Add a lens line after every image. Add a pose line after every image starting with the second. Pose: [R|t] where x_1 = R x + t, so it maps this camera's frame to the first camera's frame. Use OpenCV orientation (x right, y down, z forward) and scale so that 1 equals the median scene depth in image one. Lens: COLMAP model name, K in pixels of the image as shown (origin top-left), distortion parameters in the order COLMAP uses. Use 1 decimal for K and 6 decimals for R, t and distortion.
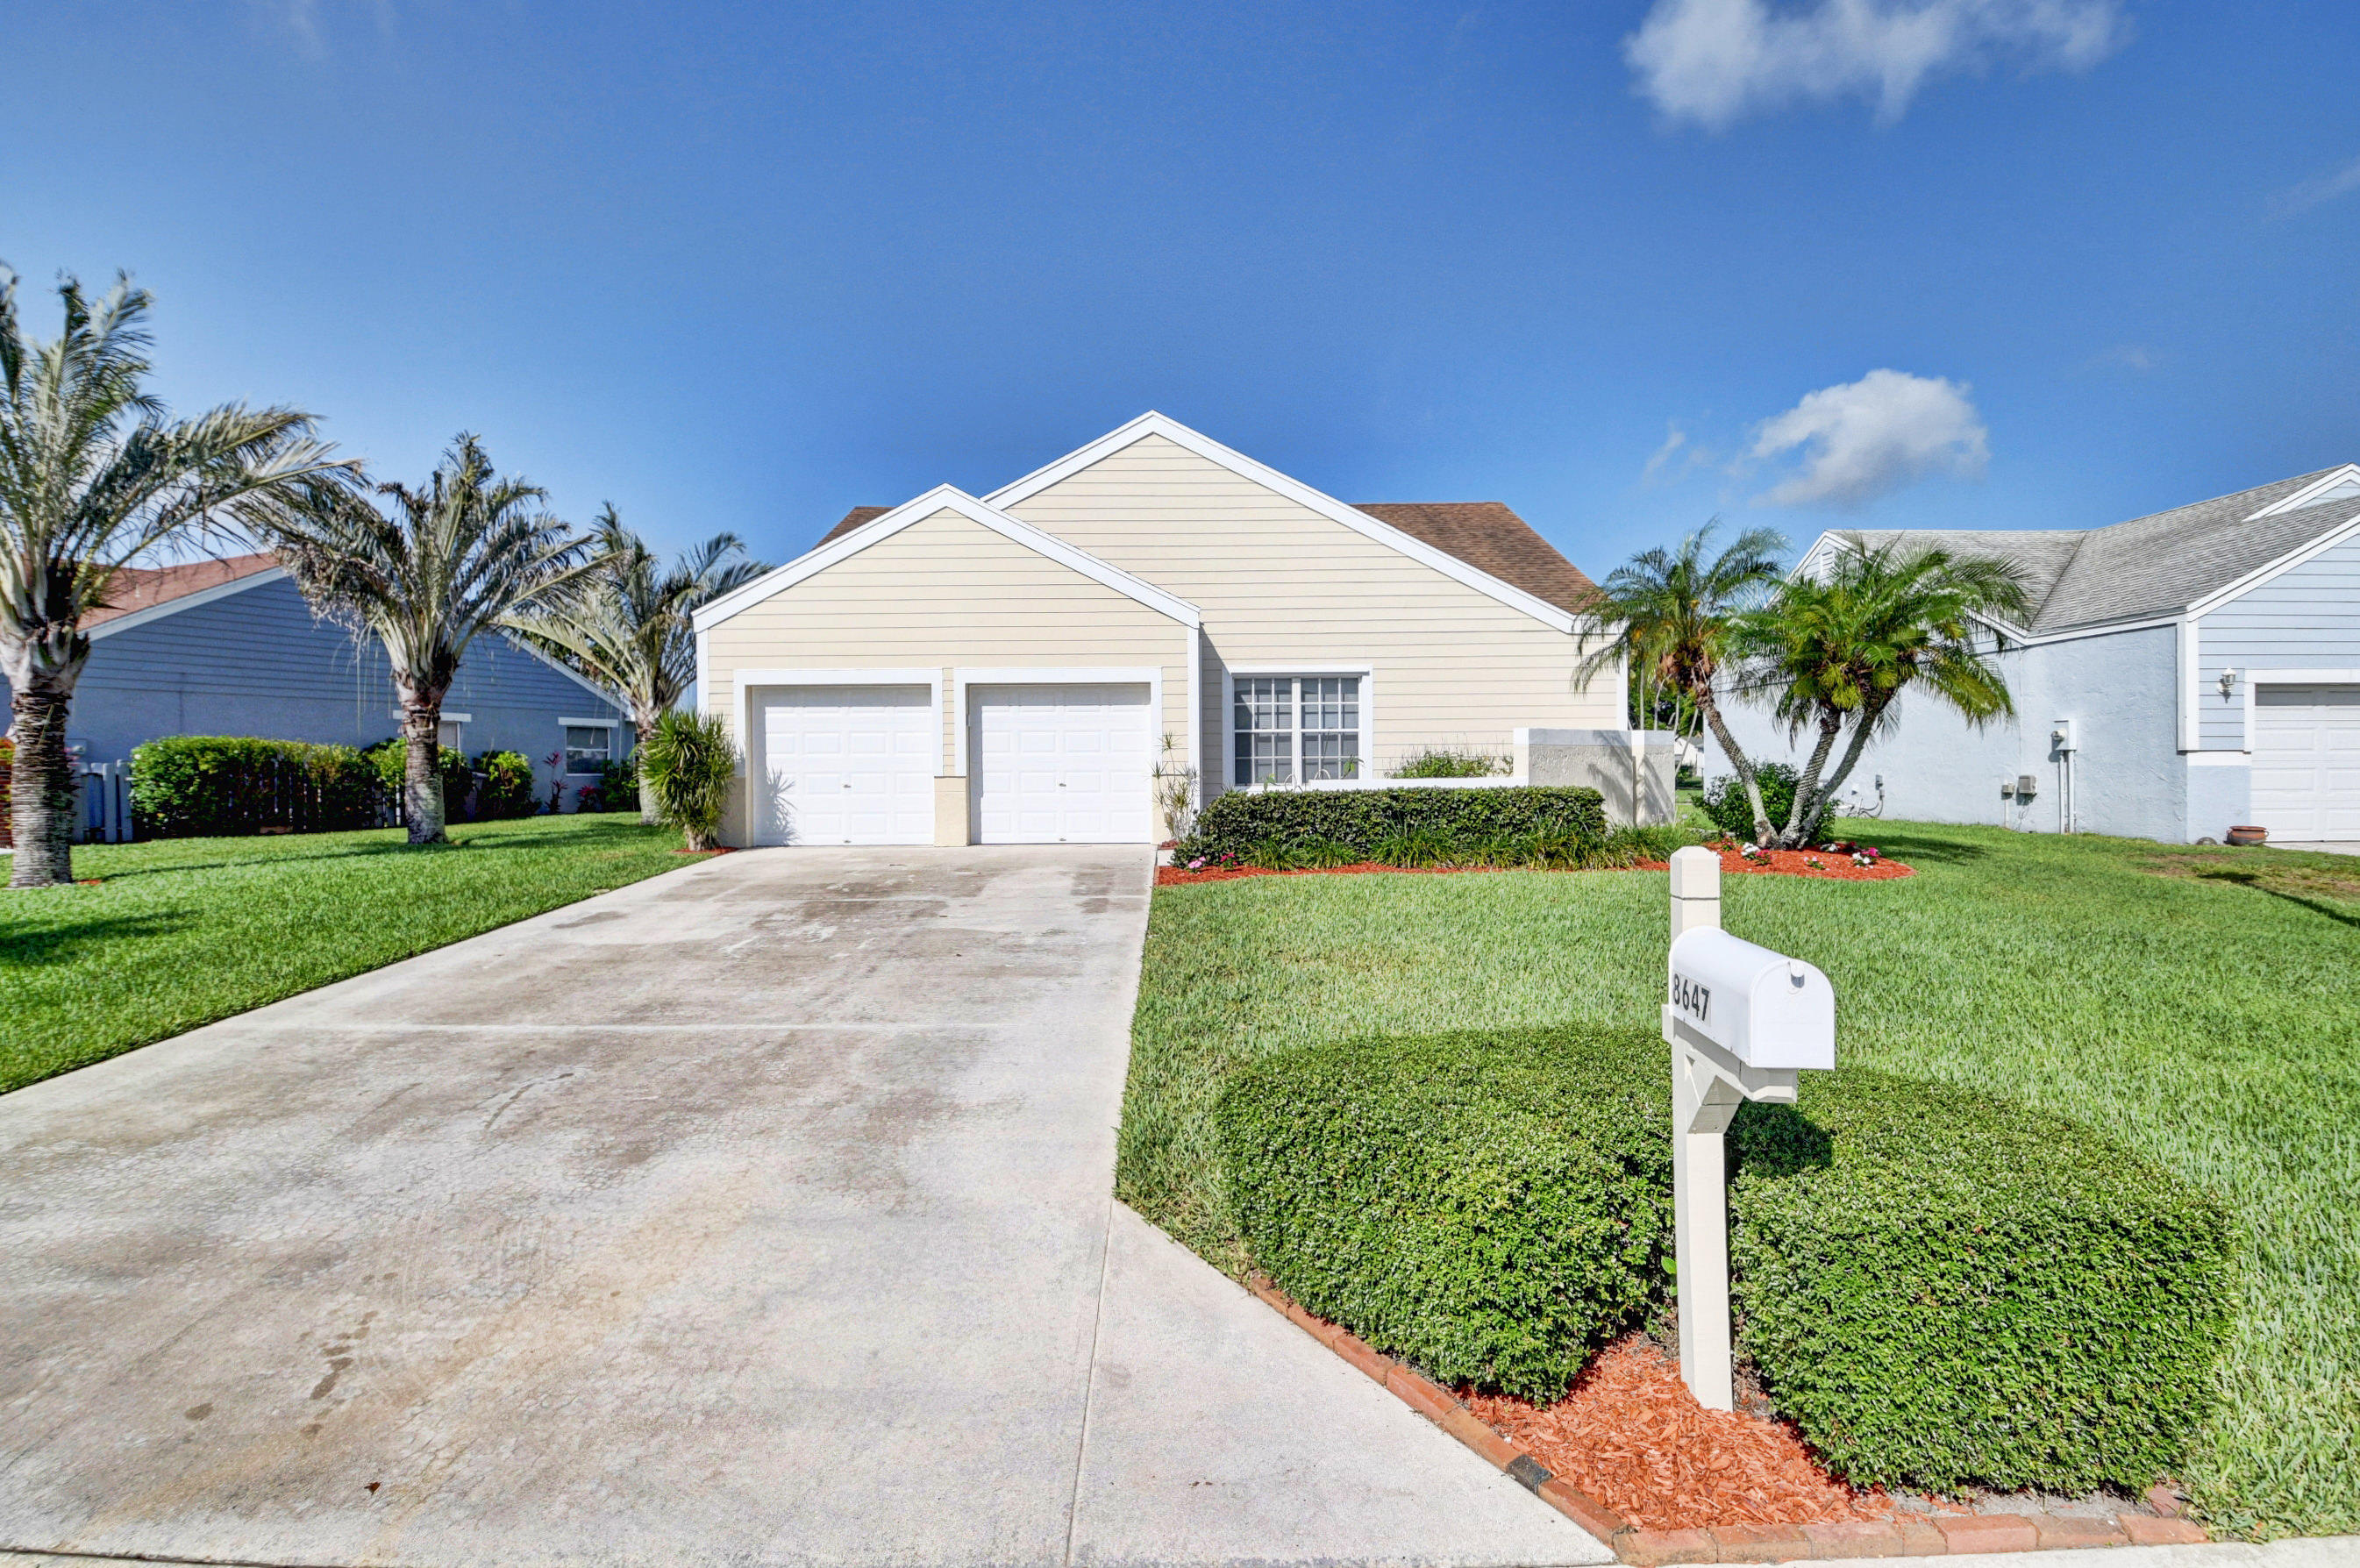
lens RADIAL K [[1032.9, 0, 1180.0], [0, 1032.9, 784.0], [0, 0, 1]] dist [-0.001337, -0.000085]
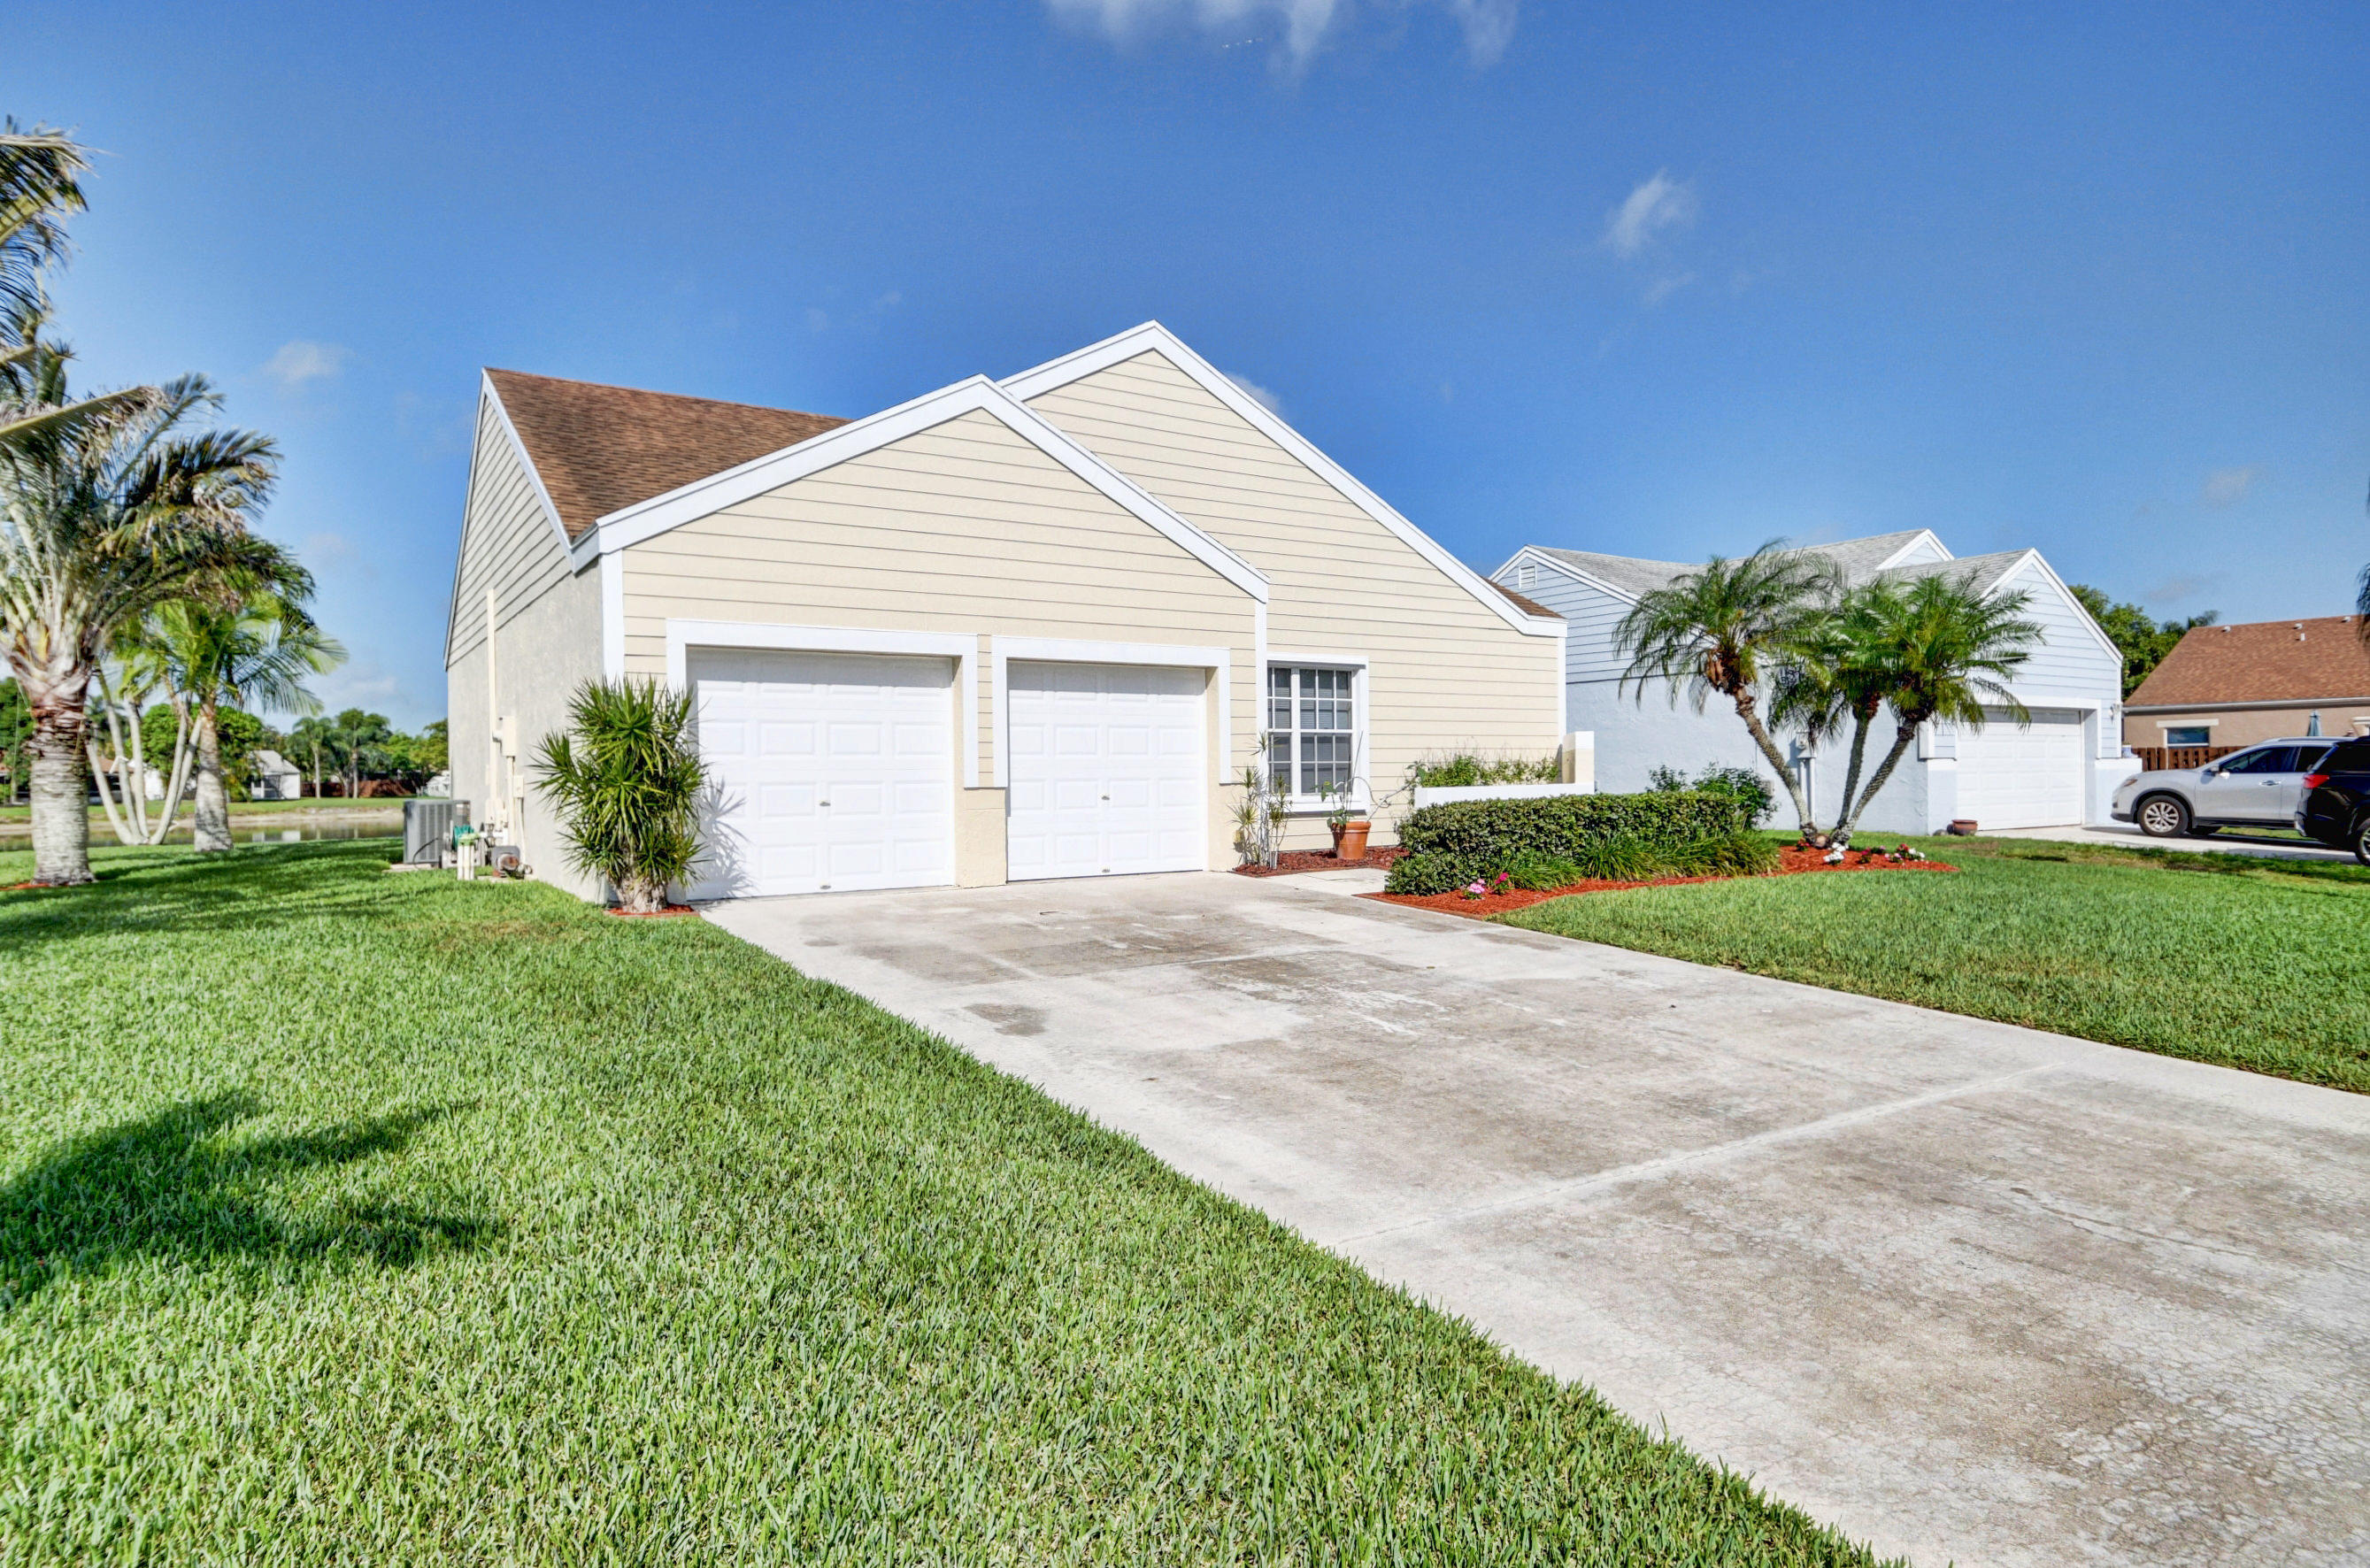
lens RADIAL K [[1247.8, 0, 1185.0], [0, 1247.8, 784.0], [0, 0, 1]] dist [0.001267, -0.000136]
pose [[0.853102, -0.006578, 0.521702, -0.503939], [0.013812, 0.999855, -0.009978, 0.000736], [-0.521561, 0.015718, 0.853069, 0.182584]]
